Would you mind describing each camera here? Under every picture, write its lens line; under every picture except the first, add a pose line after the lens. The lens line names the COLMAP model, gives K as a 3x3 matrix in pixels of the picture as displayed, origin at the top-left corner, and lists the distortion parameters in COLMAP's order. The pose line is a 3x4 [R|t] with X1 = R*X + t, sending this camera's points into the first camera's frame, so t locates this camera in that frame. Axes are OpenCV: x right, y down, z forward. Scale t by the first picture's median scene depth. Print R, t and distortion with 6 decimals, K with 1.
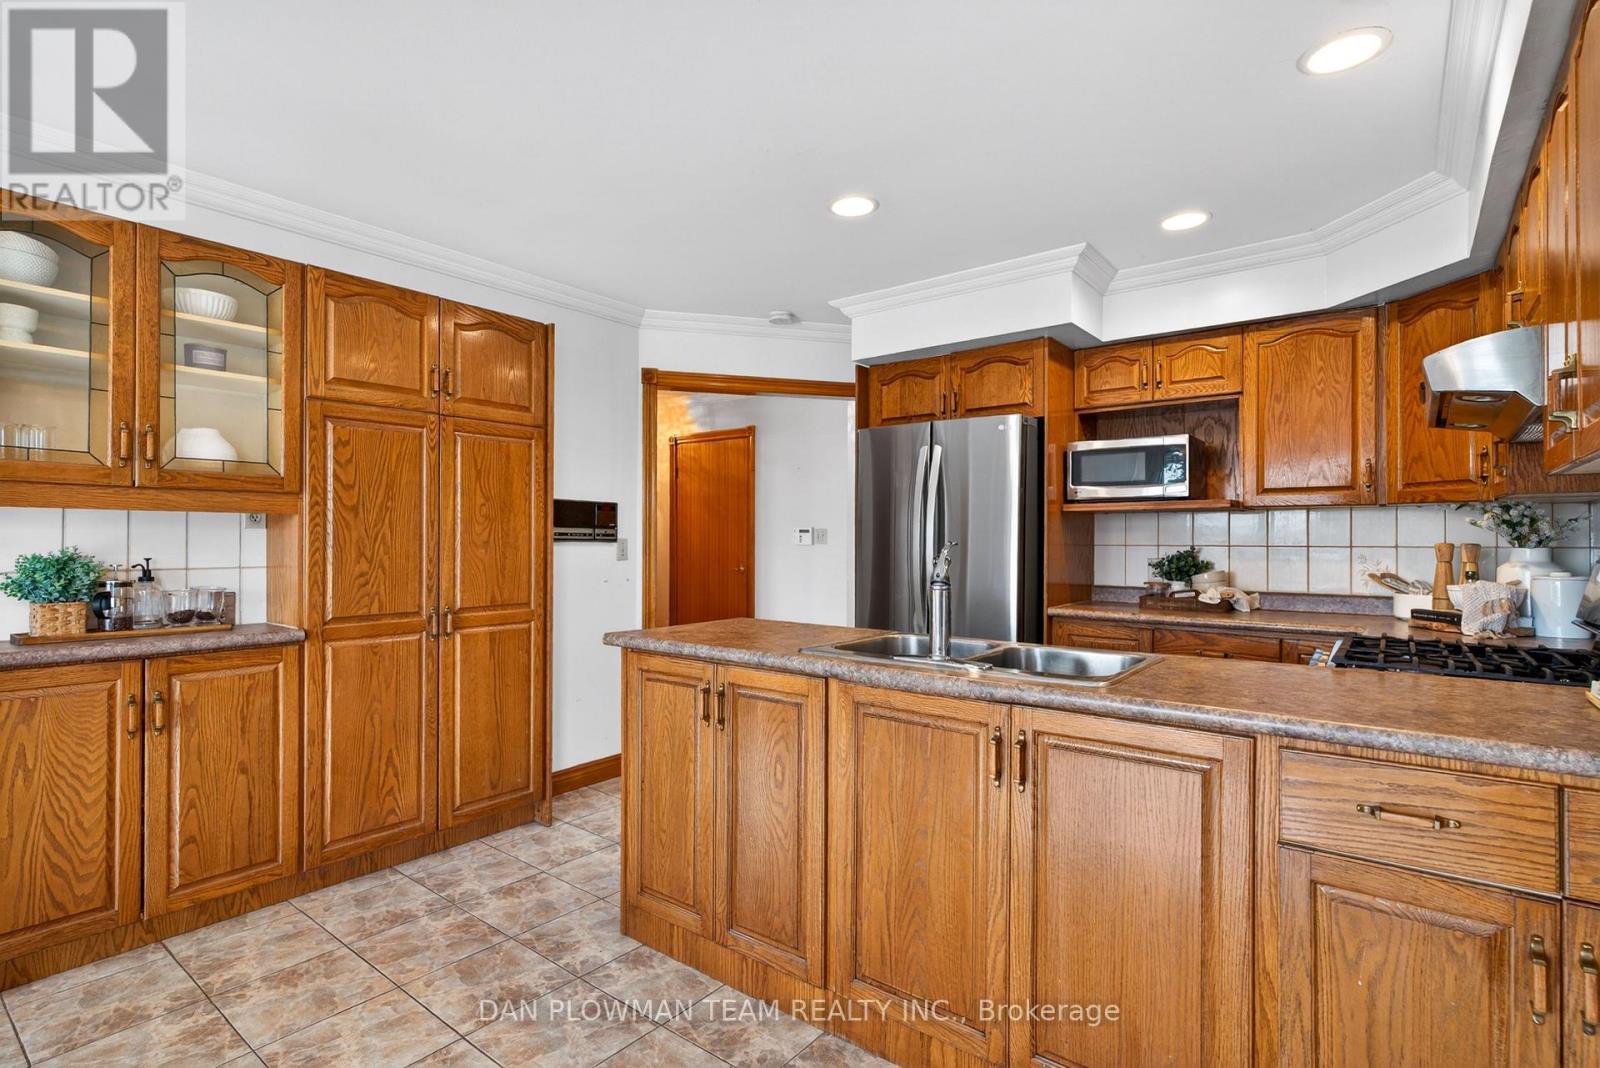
lens RADIAL K [[771.5, 0, 795.5], [0, 771.5, 536.9], [0, 0, 1]] dist [-0.014176, 0.000156]
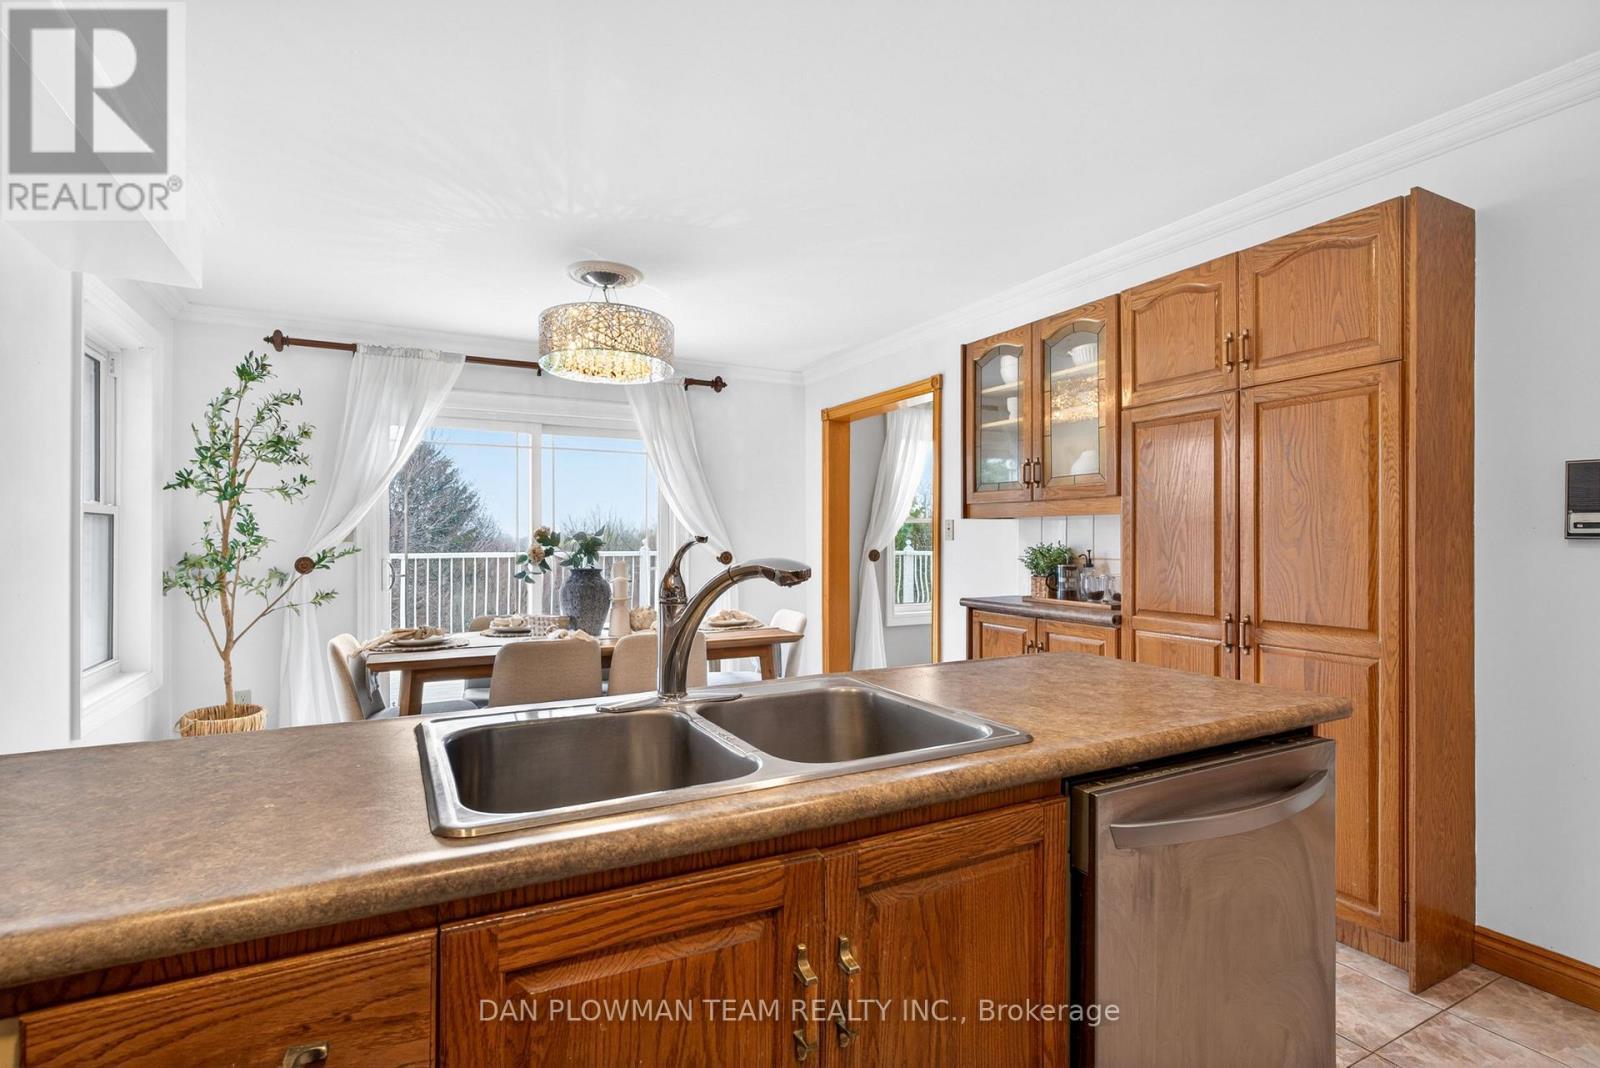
lens RADIAL K [[771.5, 0, 796.9], [0, 771.5, 535.5], [0, 0, 1]] dist [-0.014176, 0.000156]
pose [[-0.417785, -0.002775, -0.908542, 0.549874], [0.005557, 0.999969, -0.005609, 0.005309], [0.908529, -0.007392, -0.417756, 0.973665]]
